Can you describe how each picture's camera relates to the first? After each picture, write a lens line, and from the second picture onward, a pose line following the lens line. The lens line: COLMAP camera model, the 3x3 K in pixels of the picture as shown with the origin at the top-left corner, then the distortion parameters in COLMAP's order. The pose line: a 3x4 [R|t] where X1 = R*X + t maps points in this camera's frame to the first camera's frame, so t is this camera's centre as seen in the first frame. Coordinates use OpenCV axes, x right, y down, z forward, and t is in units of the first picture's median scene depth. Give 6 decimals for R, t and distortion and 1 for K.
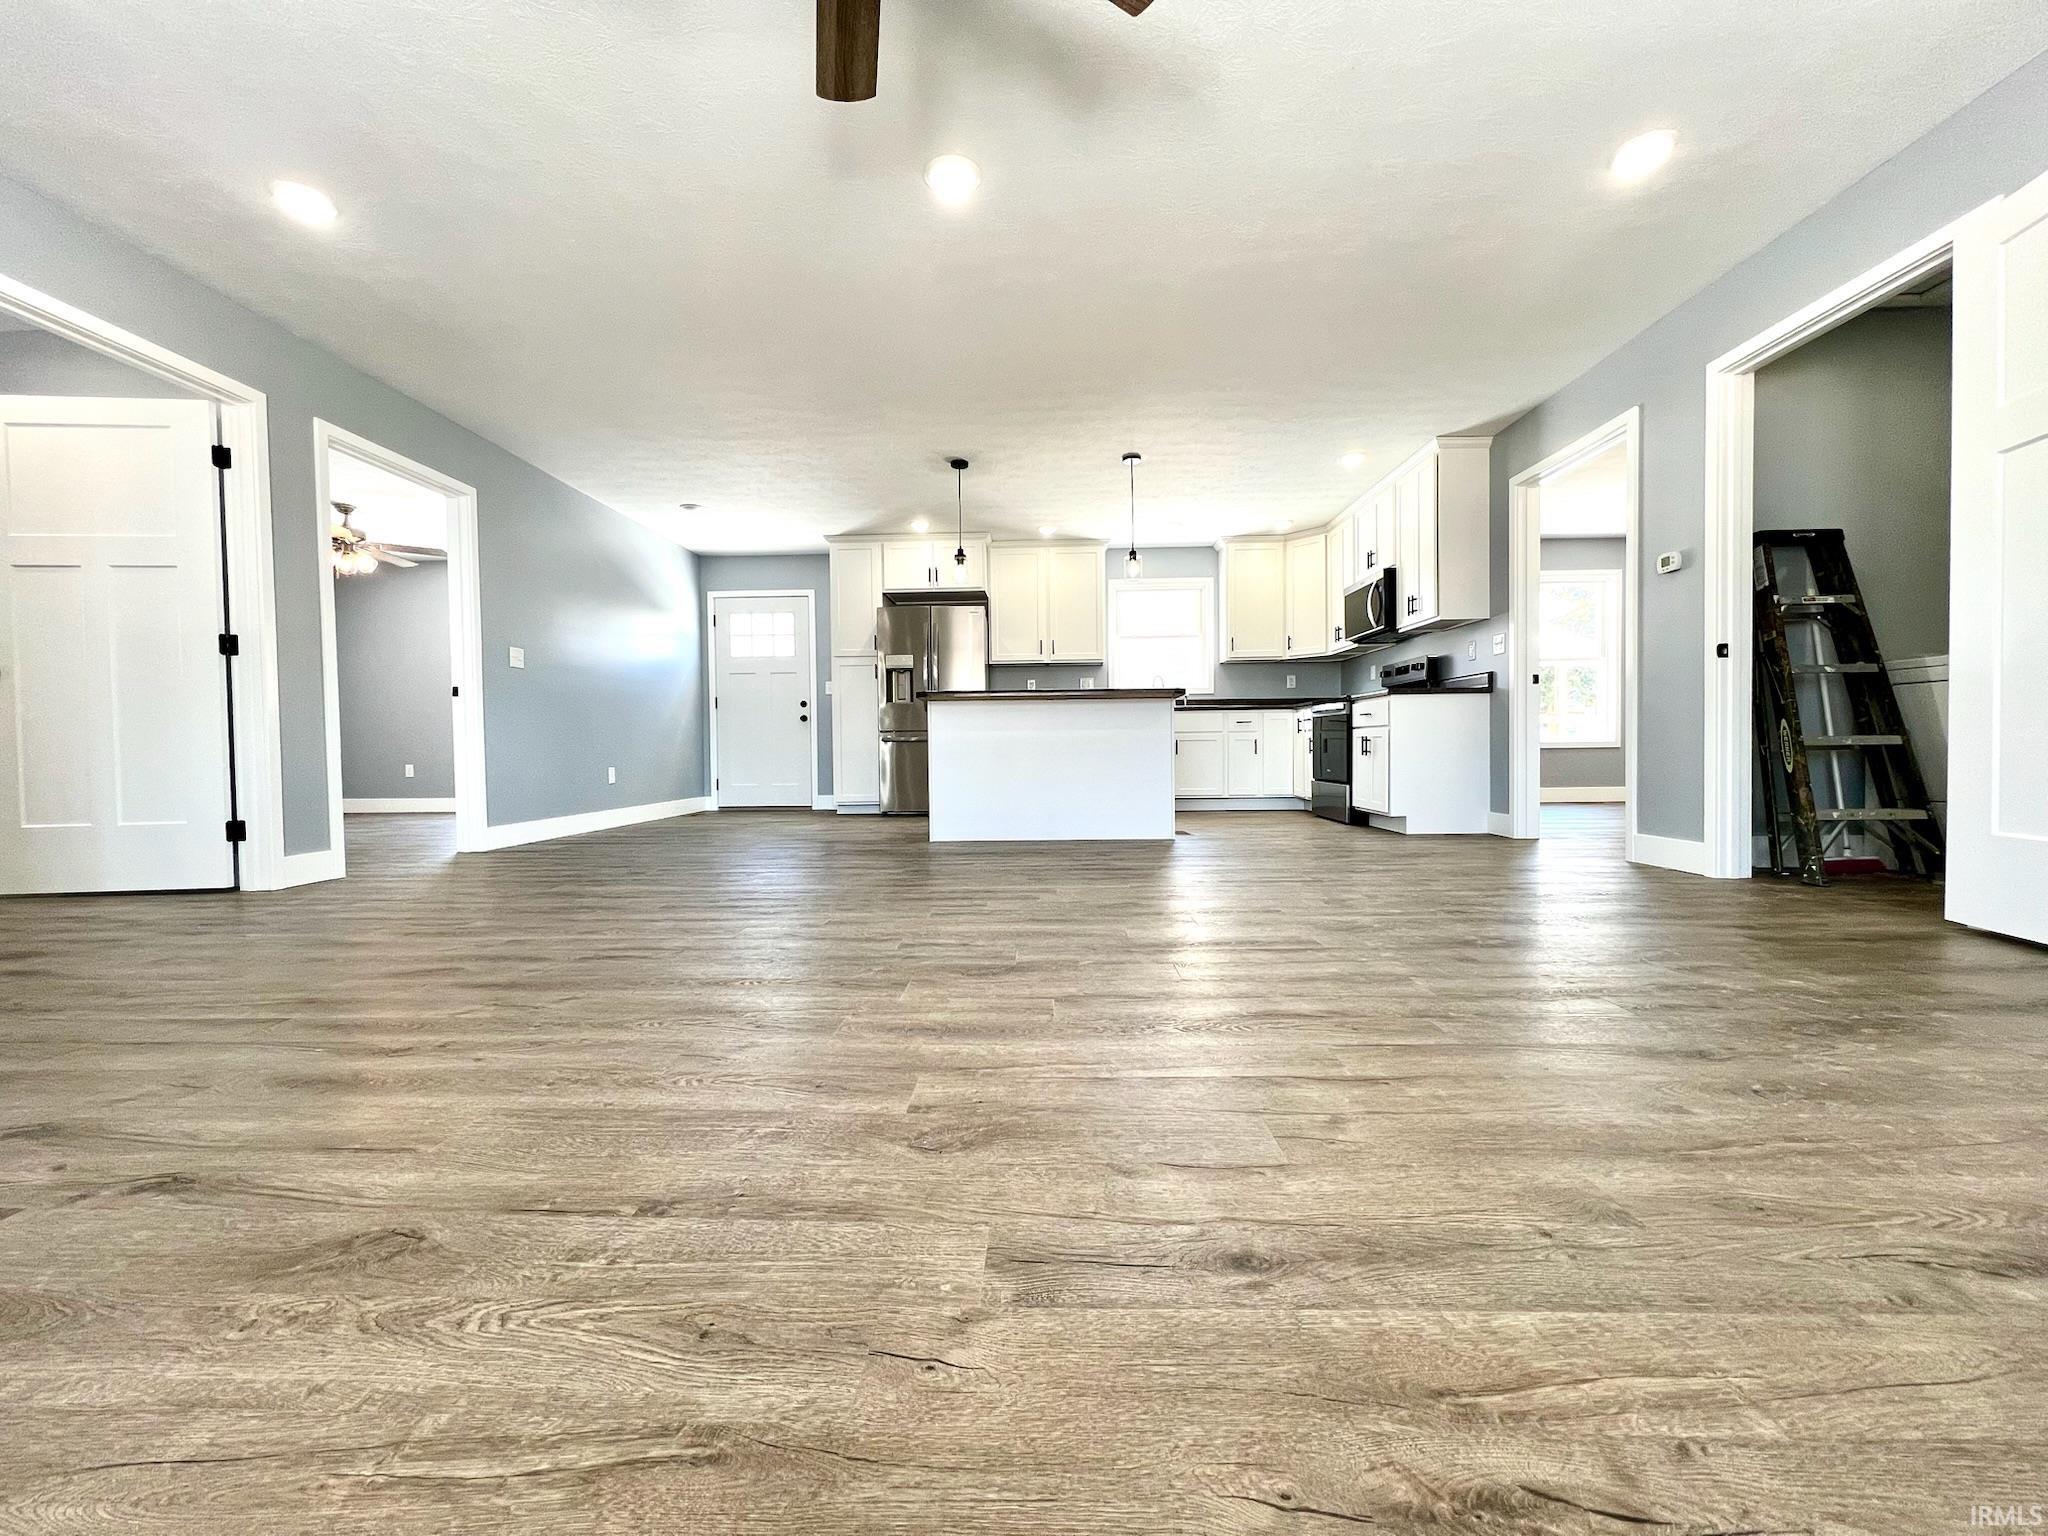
lens RADIAL K [[815.6, 0, 1022.1], [0, 815.6, 767.4], [0, 0, 1]] dist [-0.003346, 0.000403]
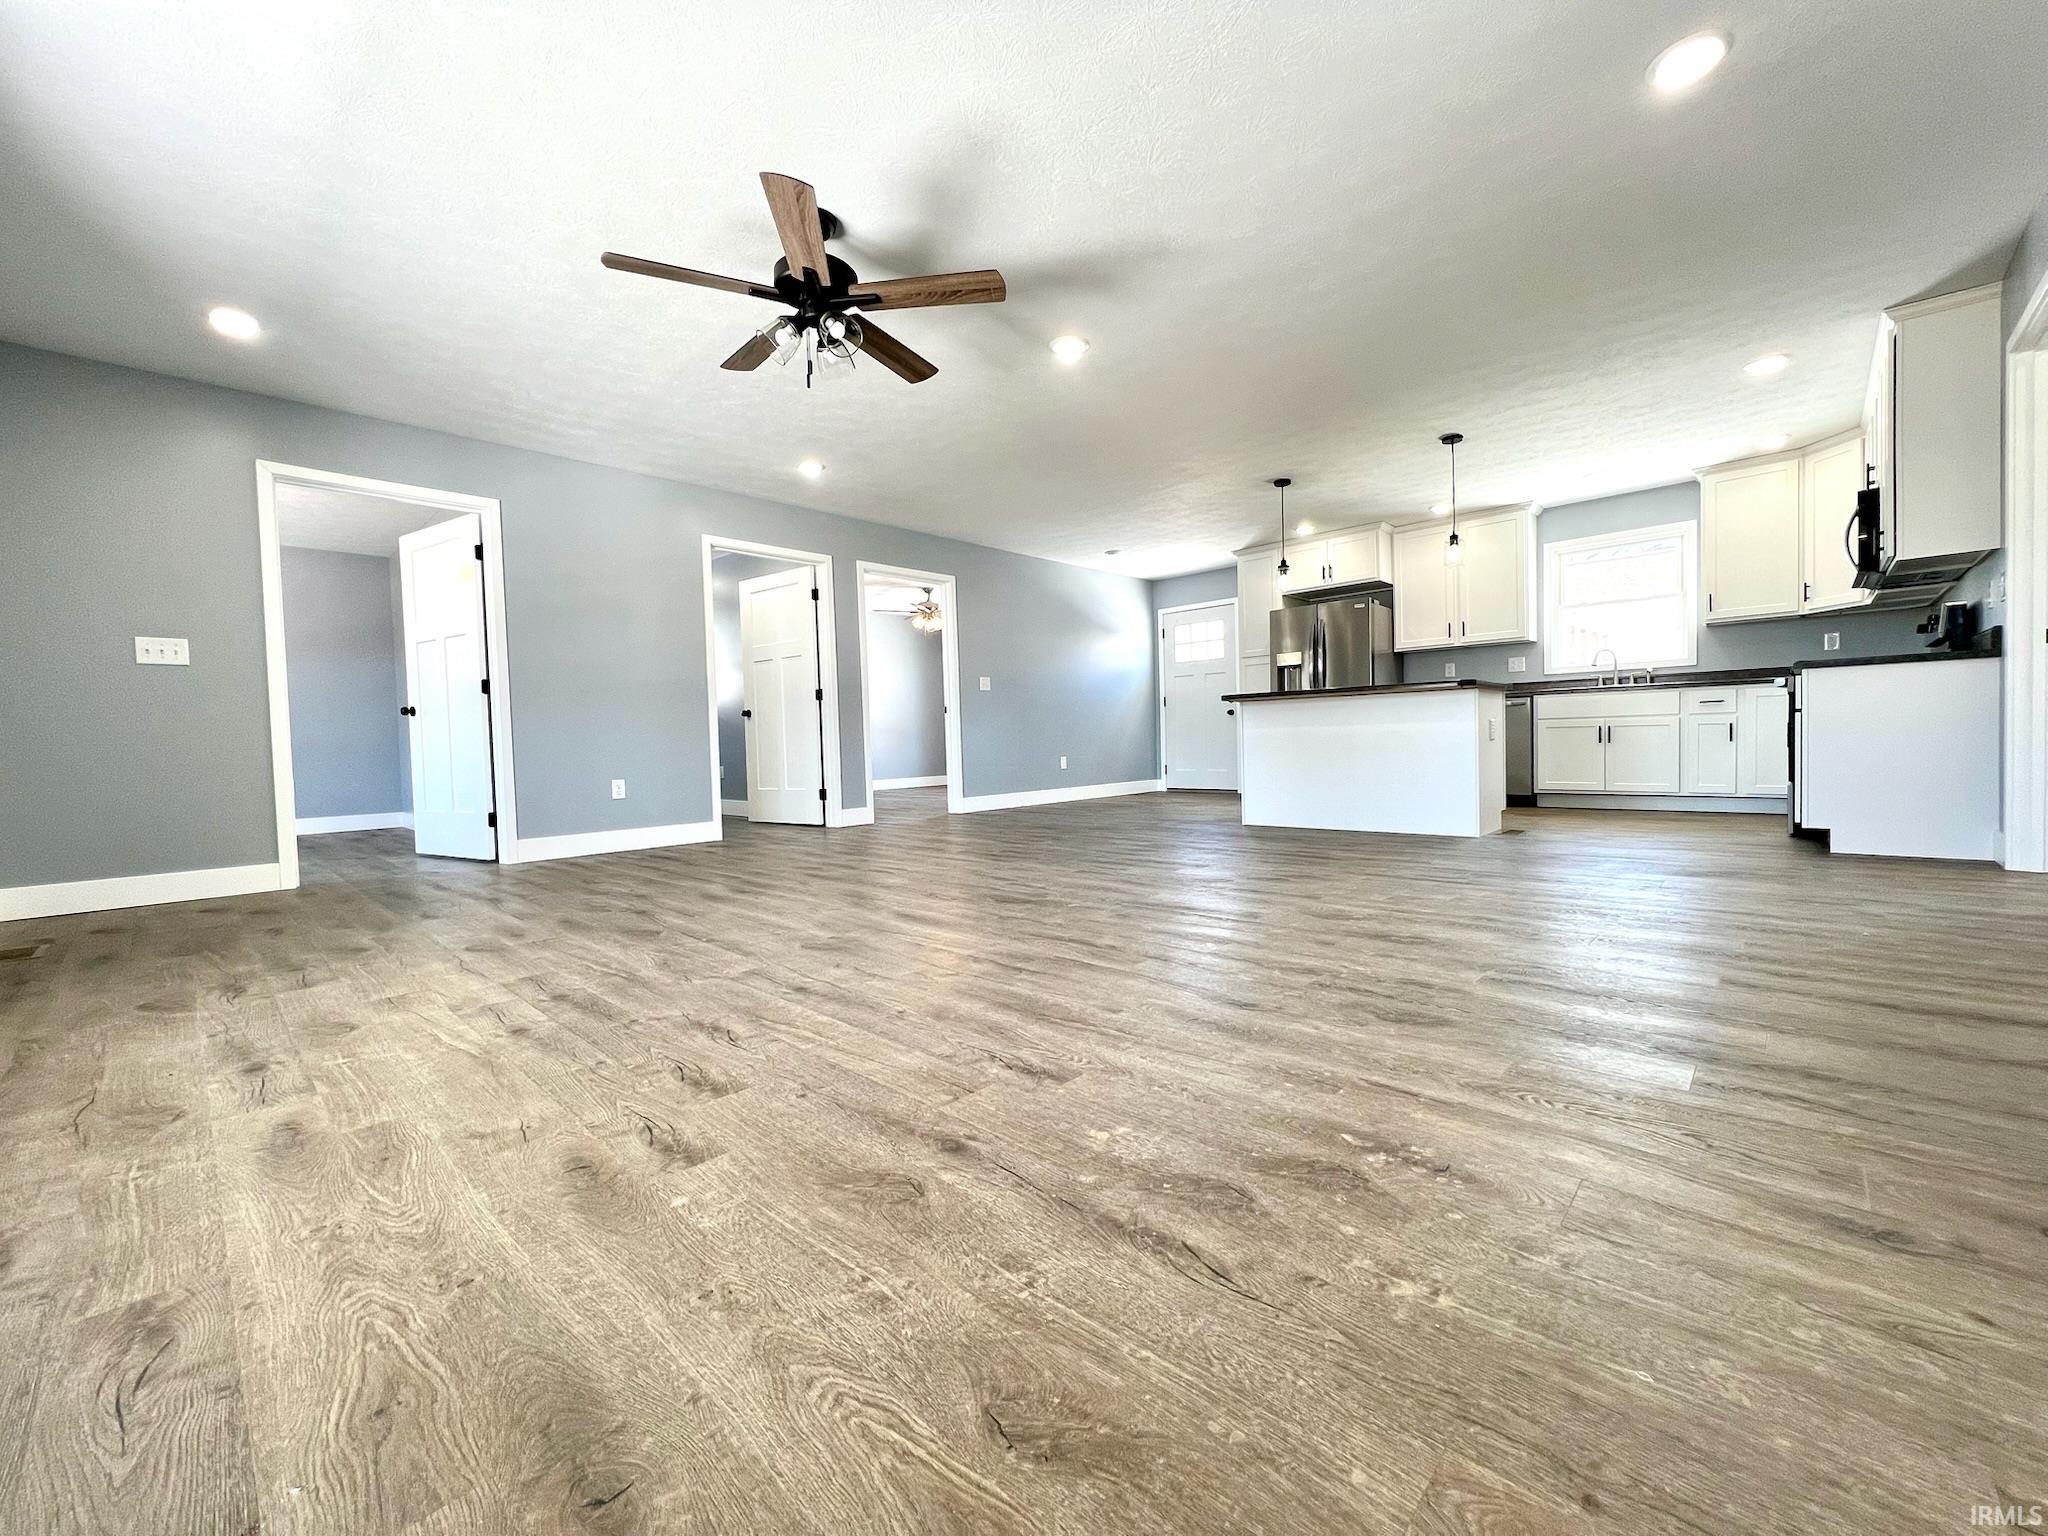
lens RADIAL K [[818.2, 0, 1024.0], [0, 818.2, 768.0], [0, 0, 1]] dist [0.001534, 0.000166]
pose [[0.745675, 0.013418, -0.666175, 1.276495], [0.003875, 0.999693, 0.024472, -0.054561], [0.666299, -0.020830, 0.745394, -0.186251]]
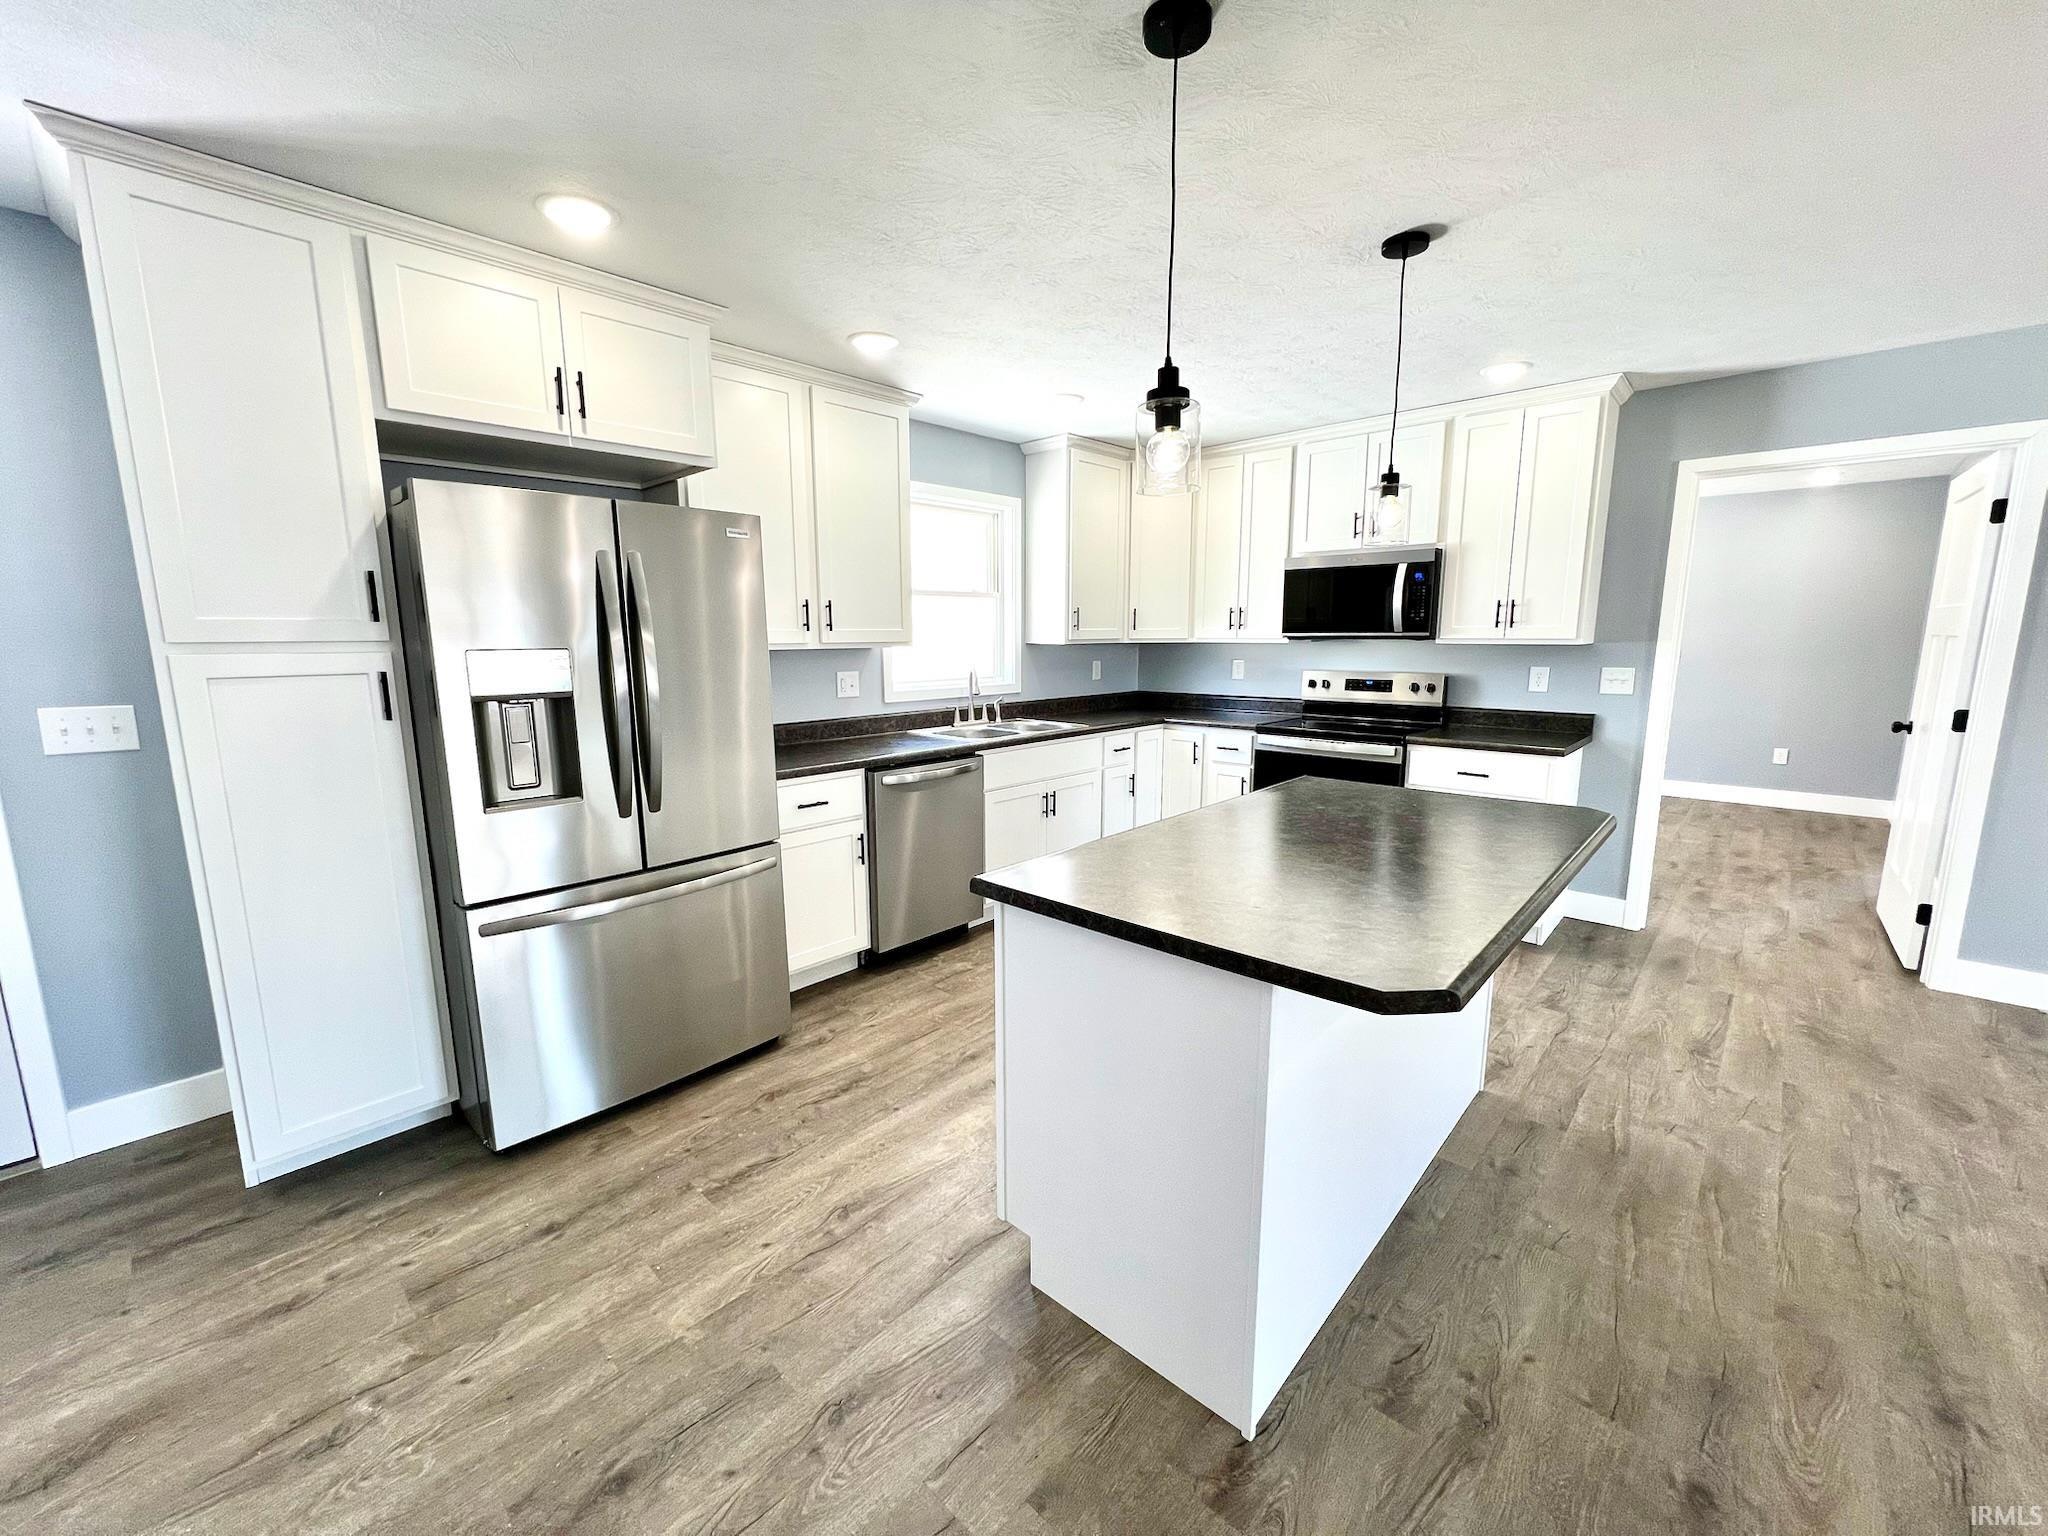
lens RADIAL K [[815.6, 0, 1022.1], [0, 815.6, 767.4], [0, 0, 1]] dist [-0.003346, 0.000403]
pose [[0.661052, -0.113742, 0.741669, -1.053520], [0.014666, 0.990214, 0.138787, -0.548679], [-0.750197, -0.080868, 0.656251, 2.678545]]
